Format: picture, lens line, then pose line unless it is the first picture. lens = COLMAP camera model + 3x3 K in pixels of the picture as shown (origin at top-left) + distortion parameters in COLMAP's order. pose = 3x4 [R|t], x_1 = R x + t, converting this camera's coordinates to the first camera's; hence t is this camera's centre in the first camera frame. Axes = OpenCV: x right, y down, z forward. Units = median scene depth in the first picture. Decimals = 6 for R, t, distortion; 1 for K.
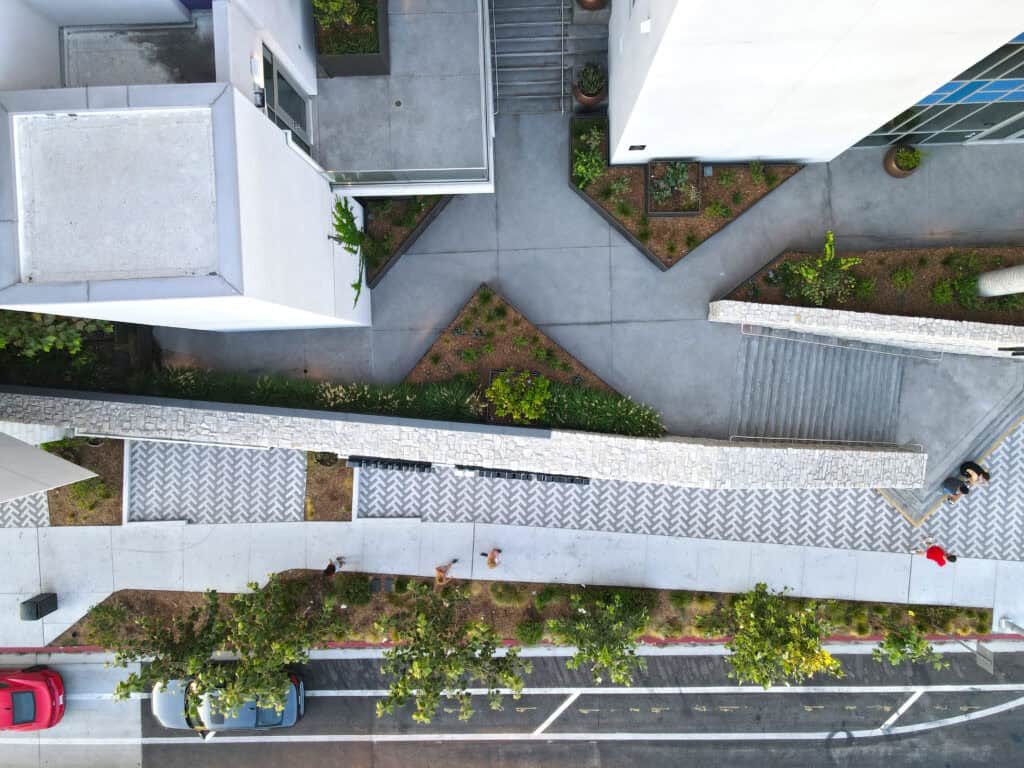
lens RADIAL K [[746.8, 0, 513.0], [0, 746.8, 382.9], [0, 0, 1]] dist [0.012187, -0.003659]
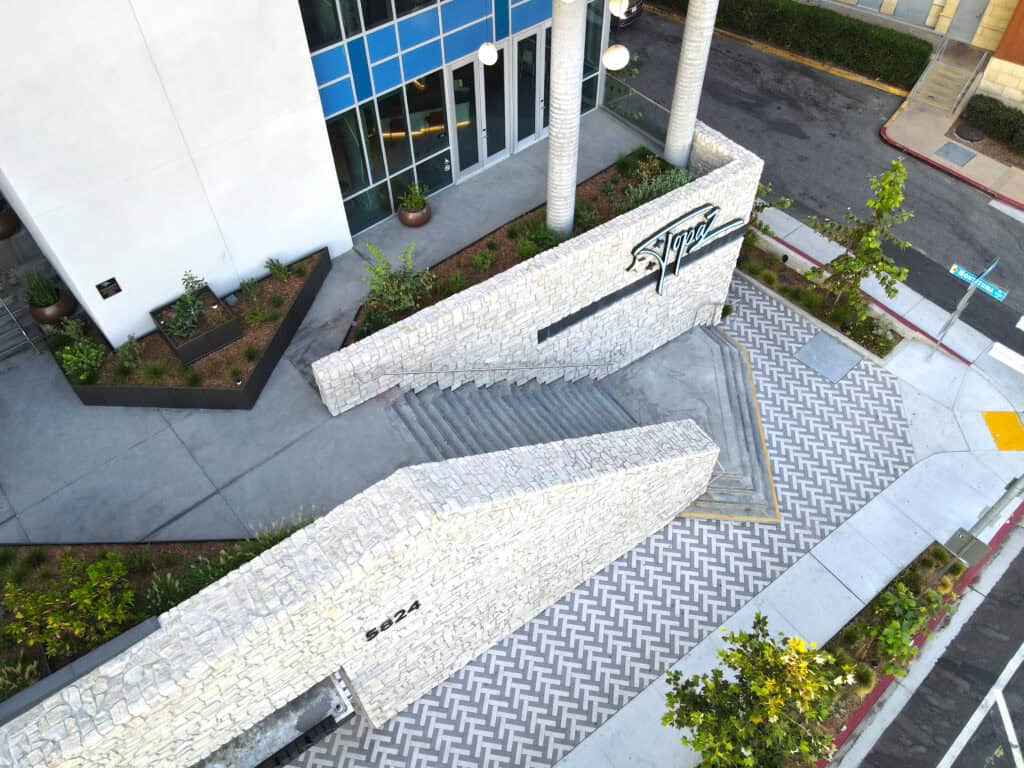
lens RADIAL K [[746.8, 0, 512.7], [0, 746.8, 383.8], [0, 0, 1]] dist [0.012187, -0.003659]
pose [[0.765775, -0.487351, 0.419616, 0.097939], [0.643024, 0.569657, -0.511870, 0.399875], [0.010423, 0.661800, 0.749608, 0.411200]]
